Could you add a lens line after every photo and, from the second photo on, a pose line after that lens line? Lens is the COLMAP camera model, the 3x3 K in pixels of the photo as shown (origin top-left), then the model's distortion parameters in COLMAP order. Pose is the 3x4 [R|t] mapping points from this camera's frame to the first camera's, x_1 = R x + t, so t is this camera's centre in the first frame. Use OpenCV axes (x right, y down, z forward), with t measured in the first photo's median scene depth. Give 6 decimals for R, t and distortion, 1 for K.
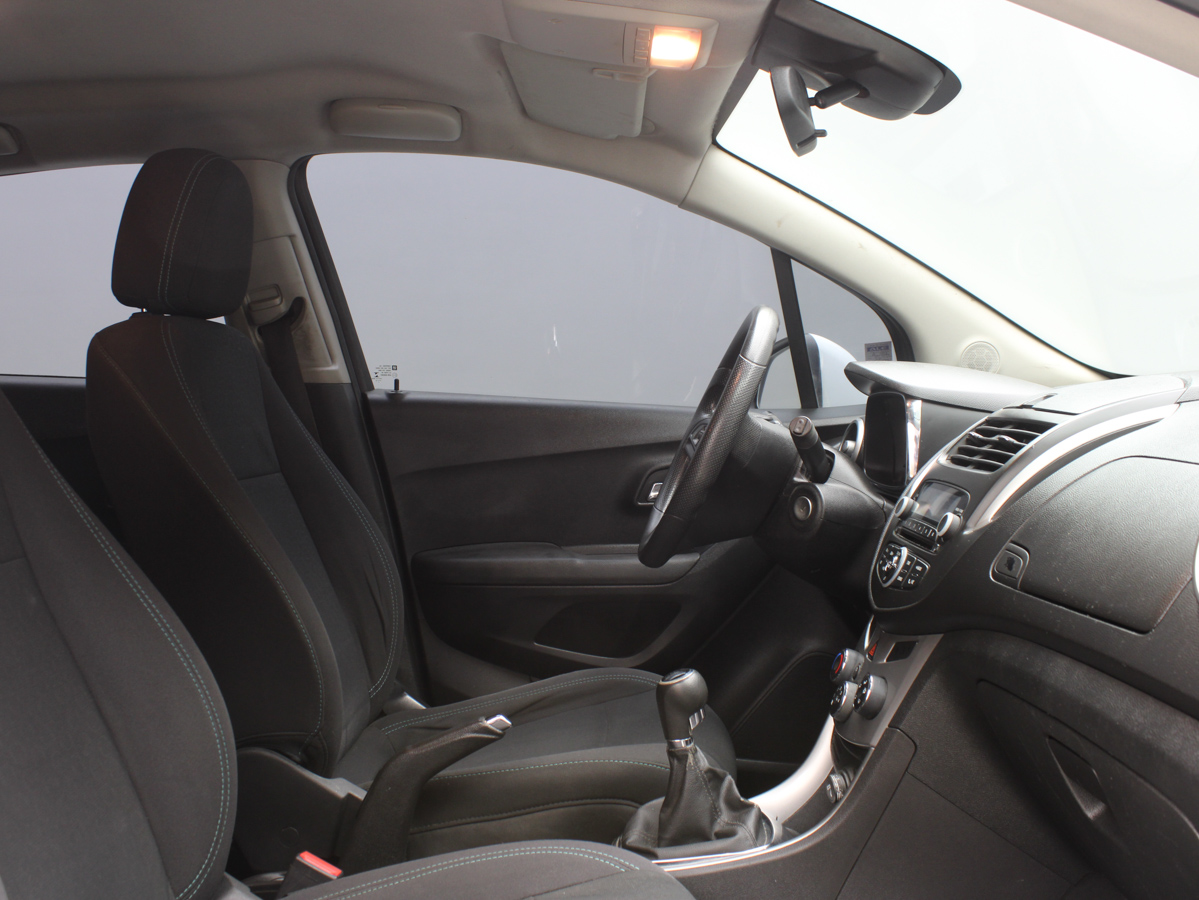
lens RADIAL K [[1204.4, 0, 599.5], [0, 1204.4, 450.0], [0, 0, 1]] dist [-0.140999, 0.136232]
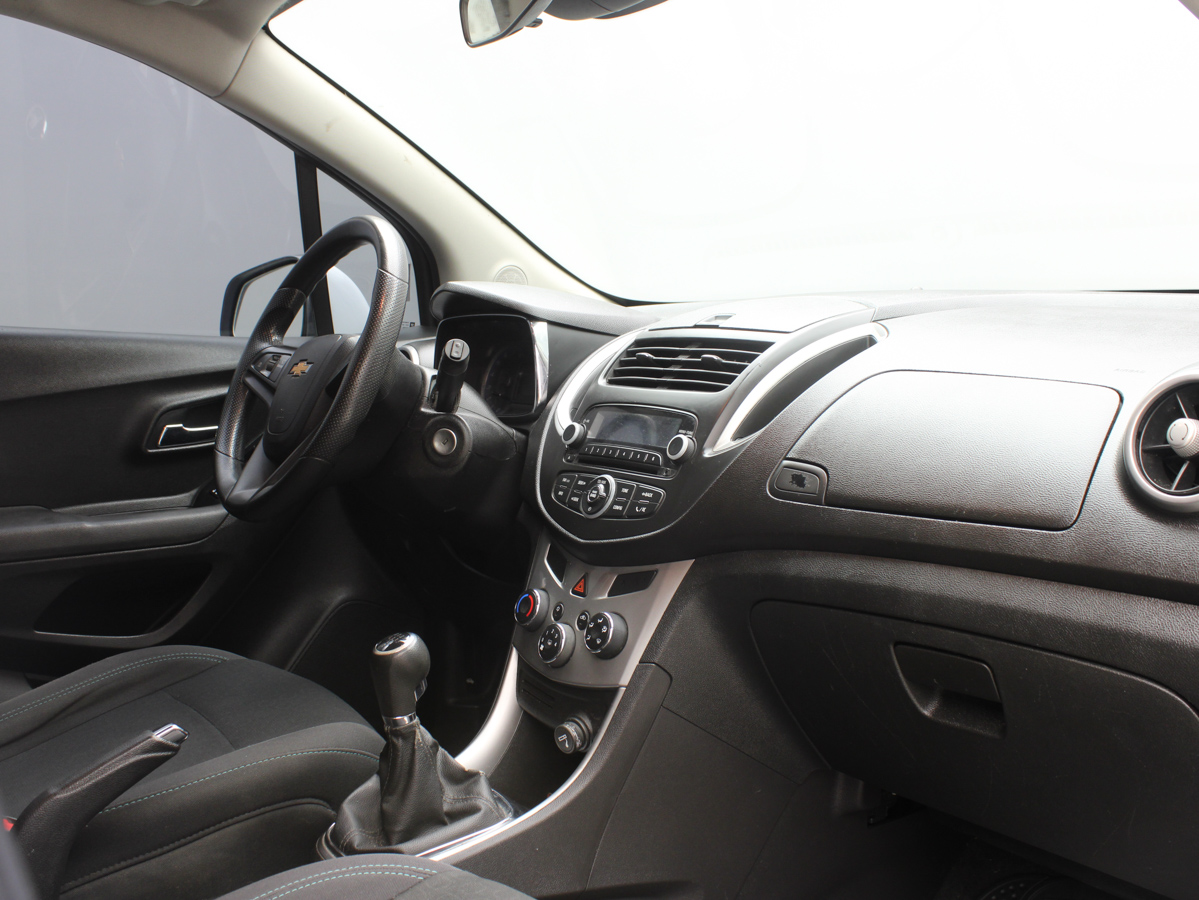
lens RADIAL K [[1204.4, 0, 599.5], [0, 1204.4, 450.0], [0, 0, 1]] dist [-0.140999, 0.136232]
pose [[0.811729, -0.056087, 0.581334, -0.294096], [0.026492, 0.997889, 0.059286, 0.004674], [-0.583432, -0.032723, 0.811502, 0.217507]]
